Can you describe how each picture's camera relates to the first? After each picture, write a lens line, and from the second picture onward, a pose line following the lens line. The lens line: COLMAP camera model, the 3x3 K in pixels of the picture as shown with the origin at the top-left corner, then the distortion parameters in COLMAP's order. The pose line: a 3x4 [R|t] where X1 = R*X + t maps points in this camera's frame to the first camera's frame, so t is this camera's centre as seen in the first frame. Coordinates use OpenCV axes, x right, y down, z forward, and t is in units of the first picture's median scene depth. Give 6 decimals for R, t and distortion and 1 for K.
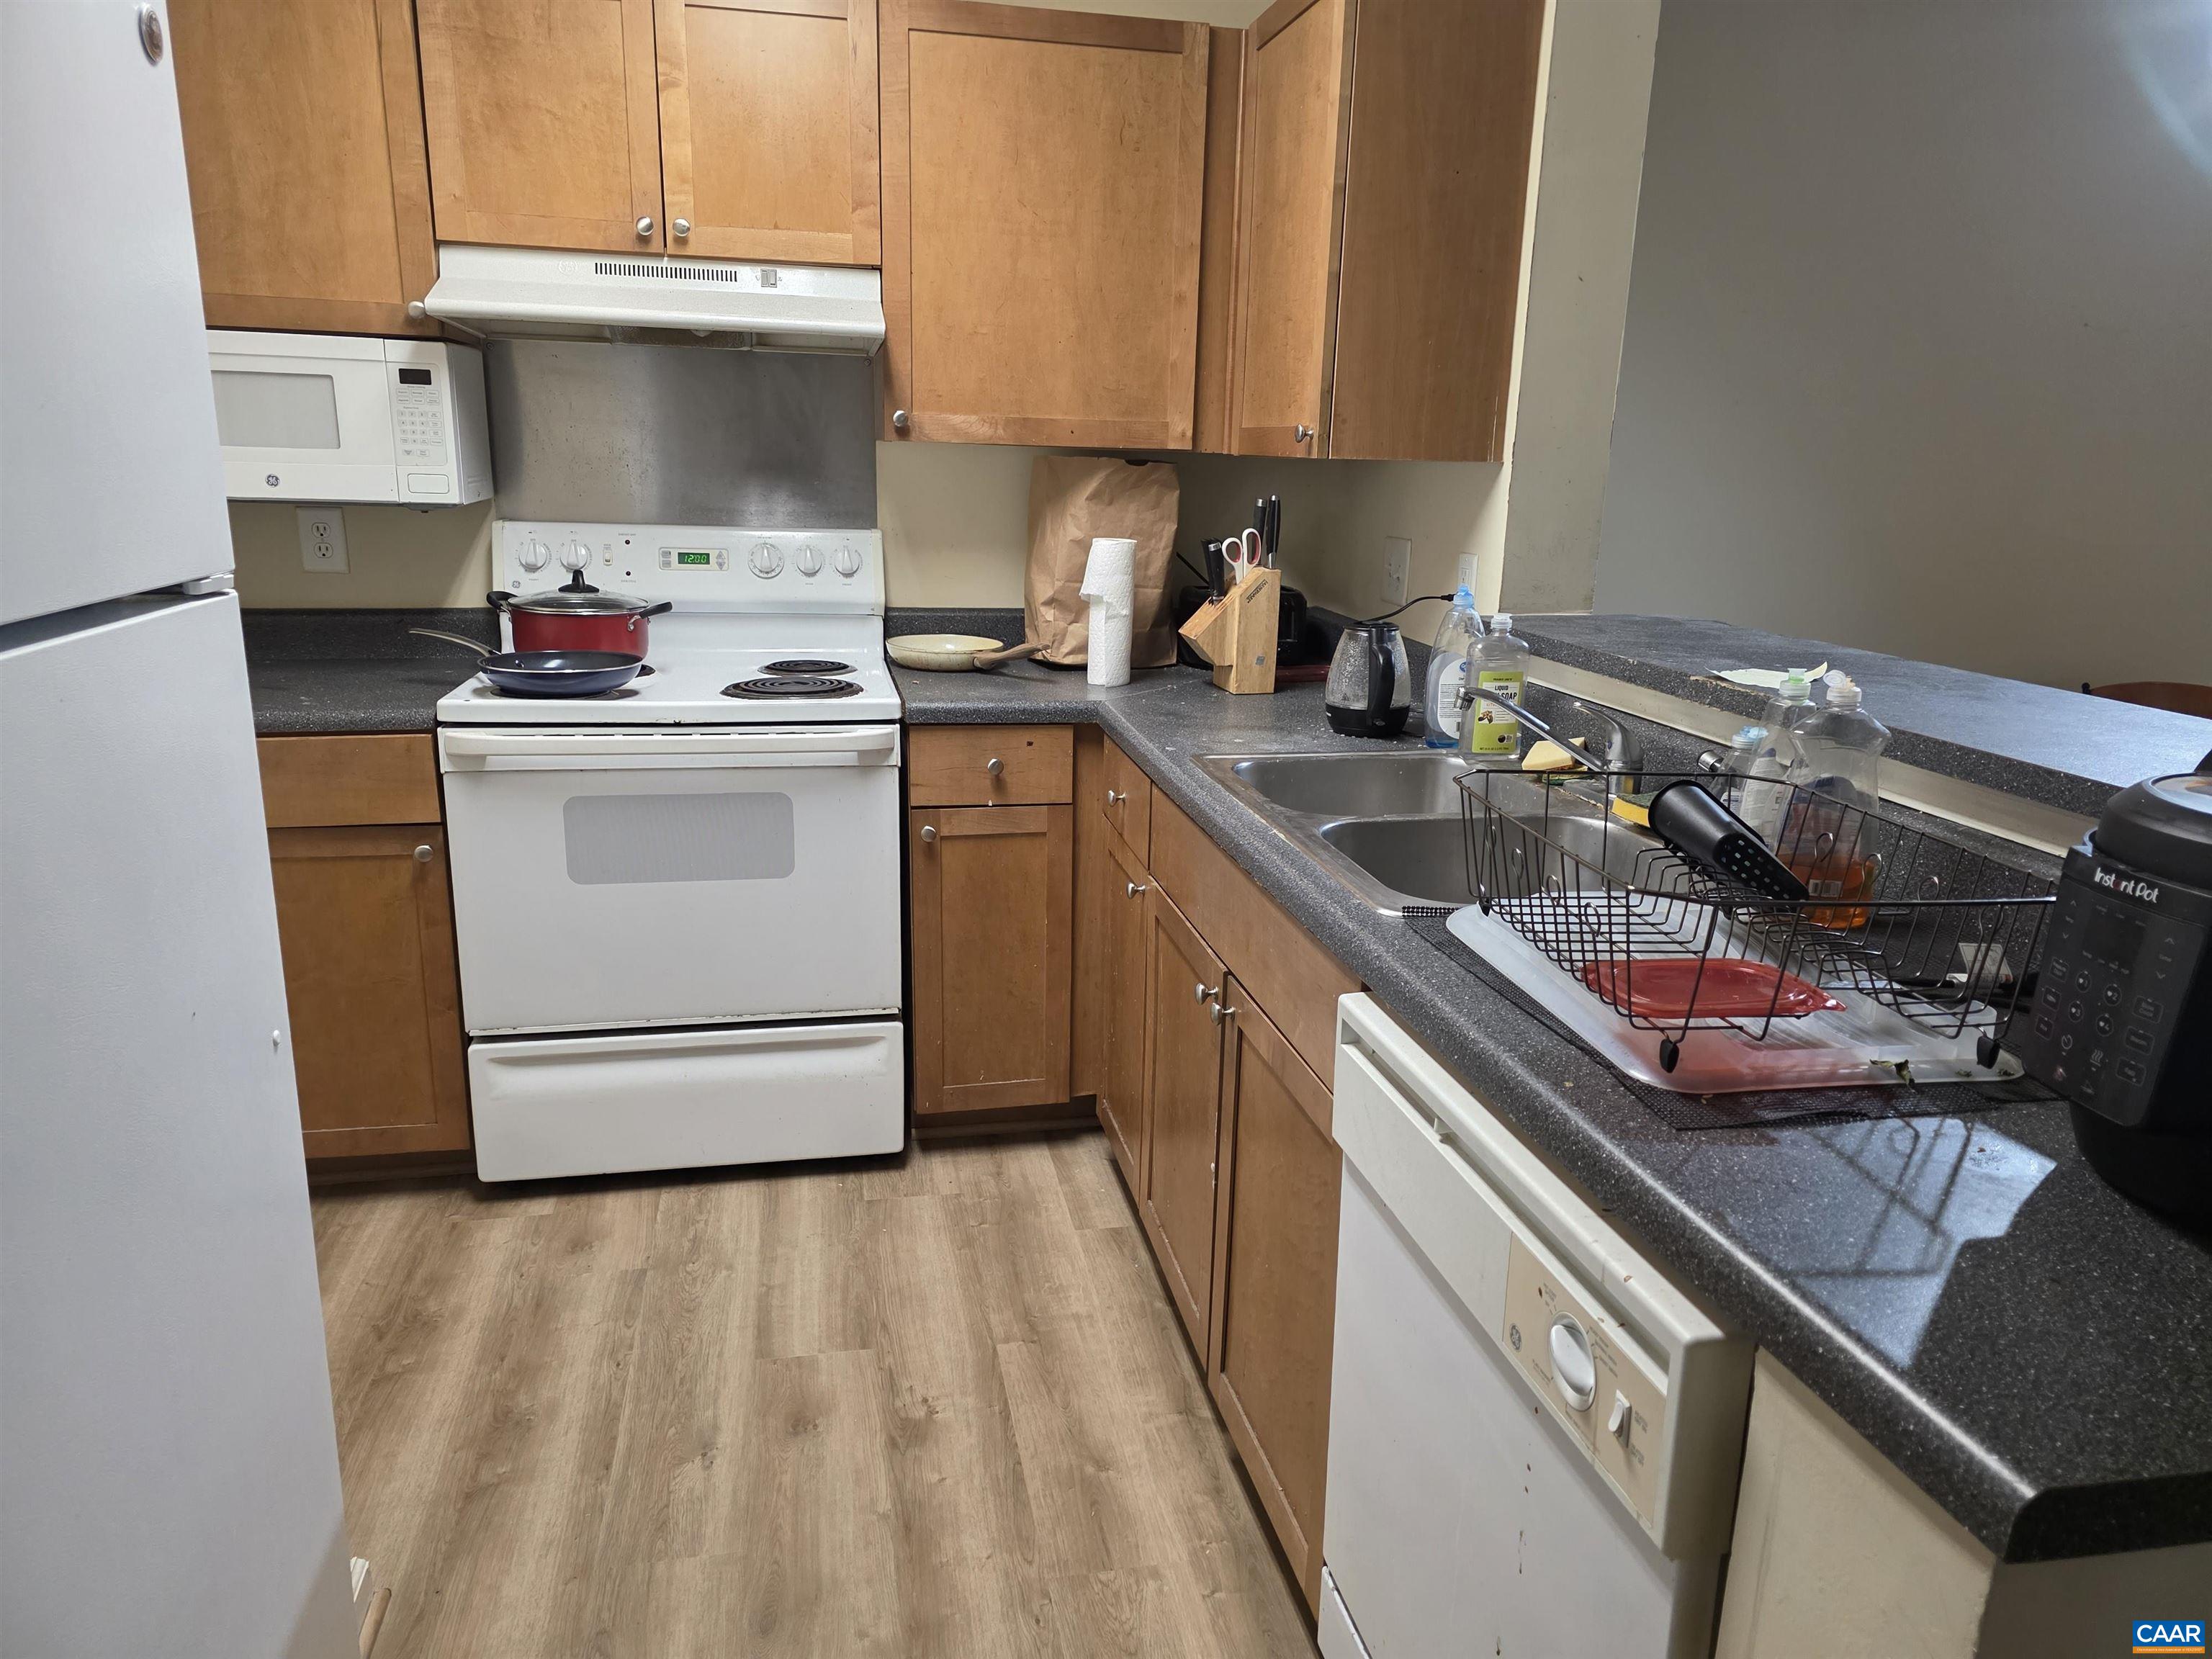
lens RADIAL K [[1500.2, 0, 1110.2], [0, 1500.2, 840.1], [0, 0, 1]] dist [0.037119, -0.016174]
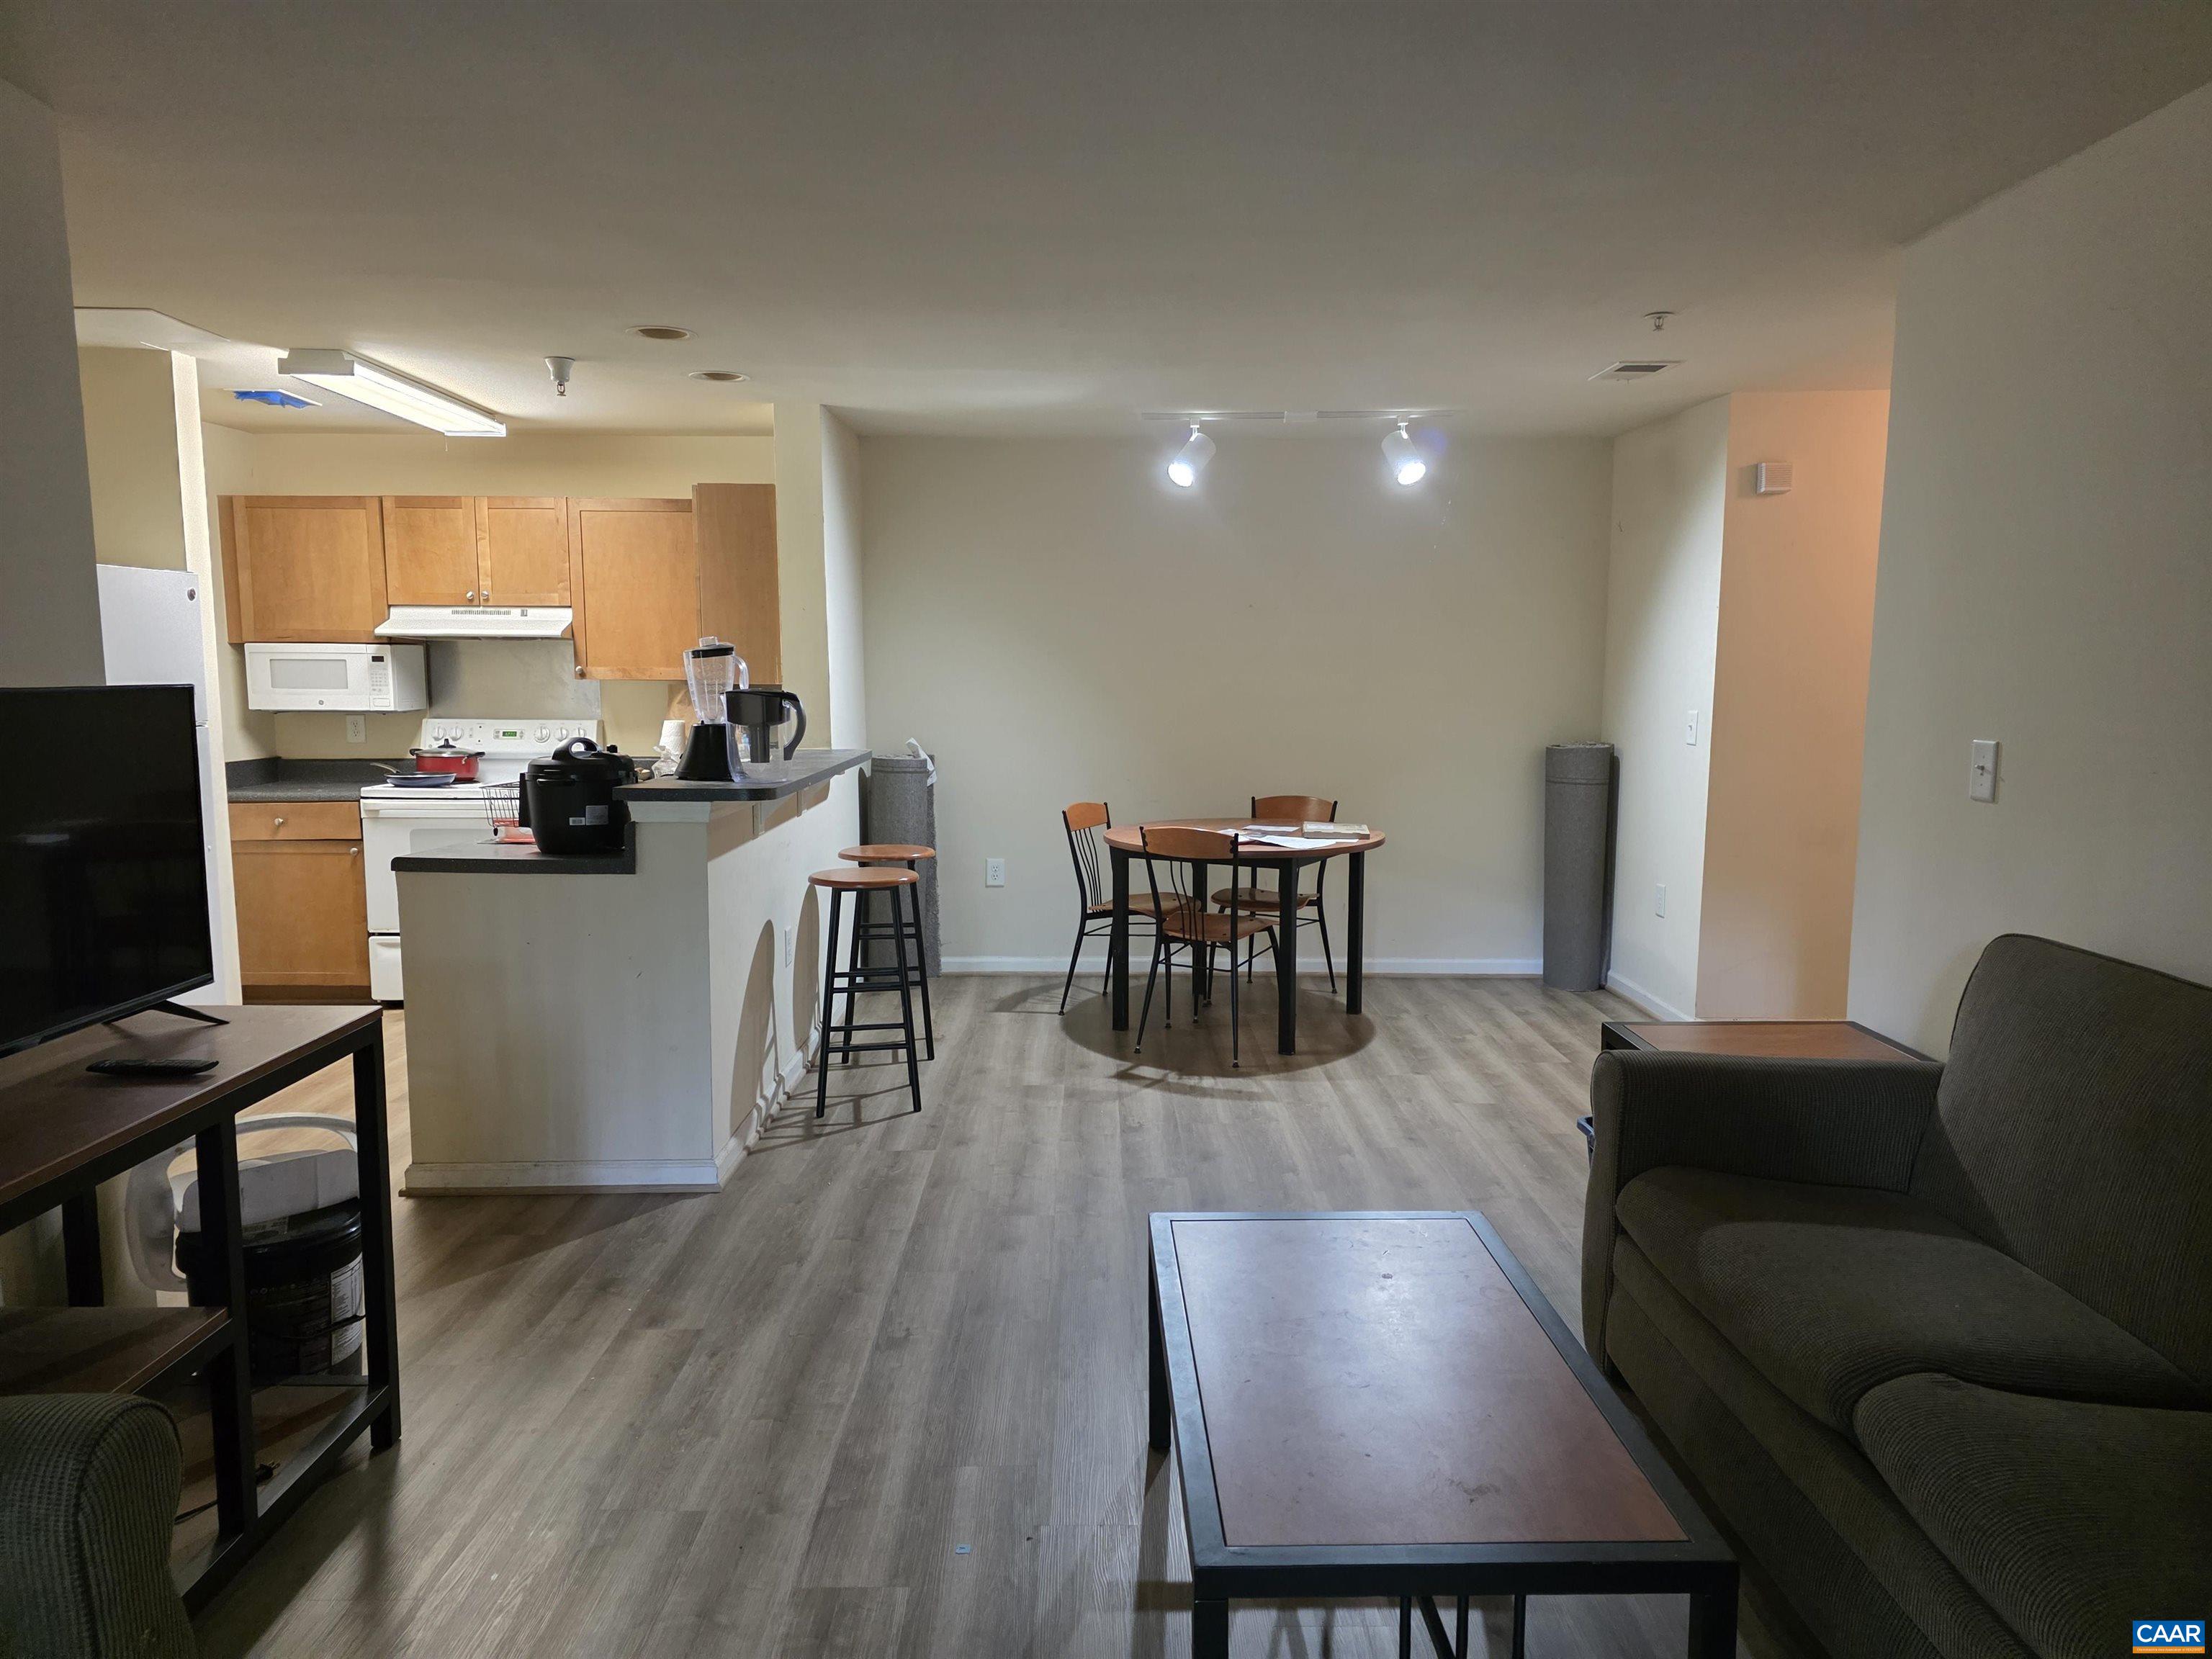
lens RADIAL K [[1500.2, 0, 1115.3], [0, 1500.2, 840.1], [0, 0, 1]] dist [0.037119, -0.016174]
pose [[0.981254, -0.004306, -0.192668, 1.126339], [-0.023641, 0.989510, -0.142515, 0.285971], [0.191261, 0.144398, 0.970860, -1.040690]]
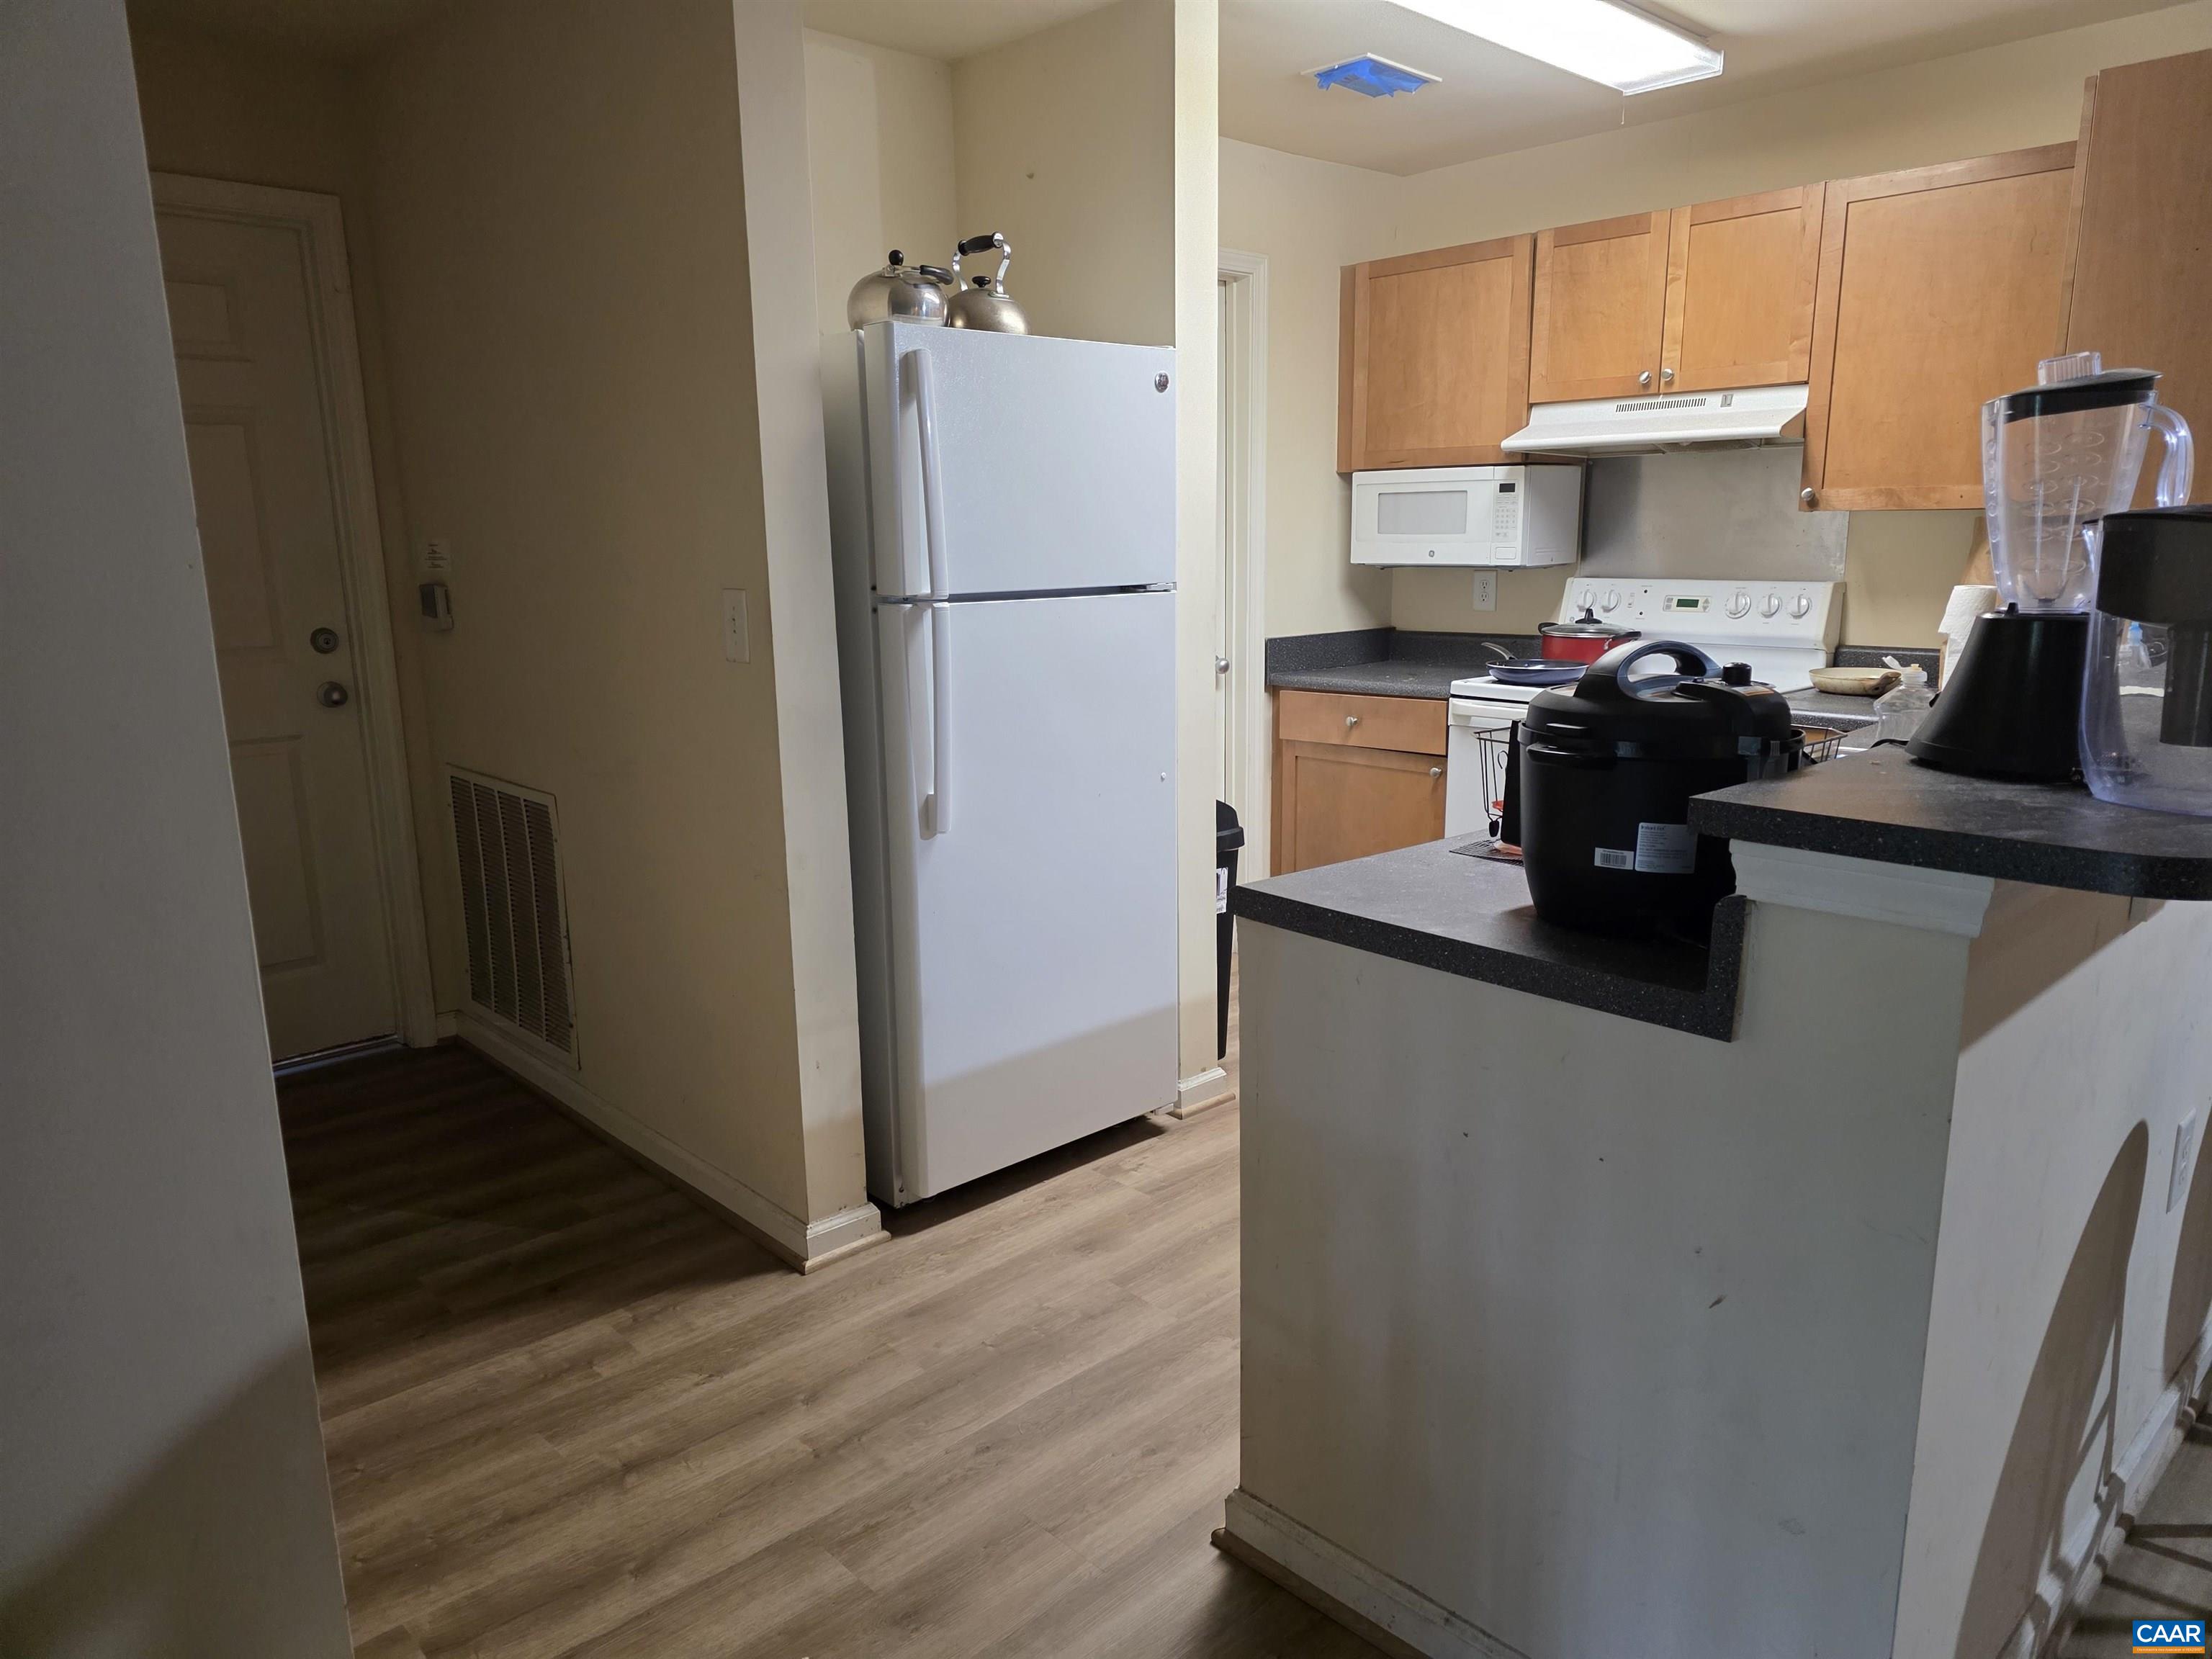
lens RADIAL K [[1500.2, 0, 1117.2], [0, 1500.2, 842.9], [0, 0, 1]] dist [0.037119, -0.016174]
pose [[0.536600, 0.140226, -0.832104, 0.699190], [-0.186655, 0.981394, 0.045016, 0.070526], [0.822934, 0.131160, 0.552789, -0.180325]]
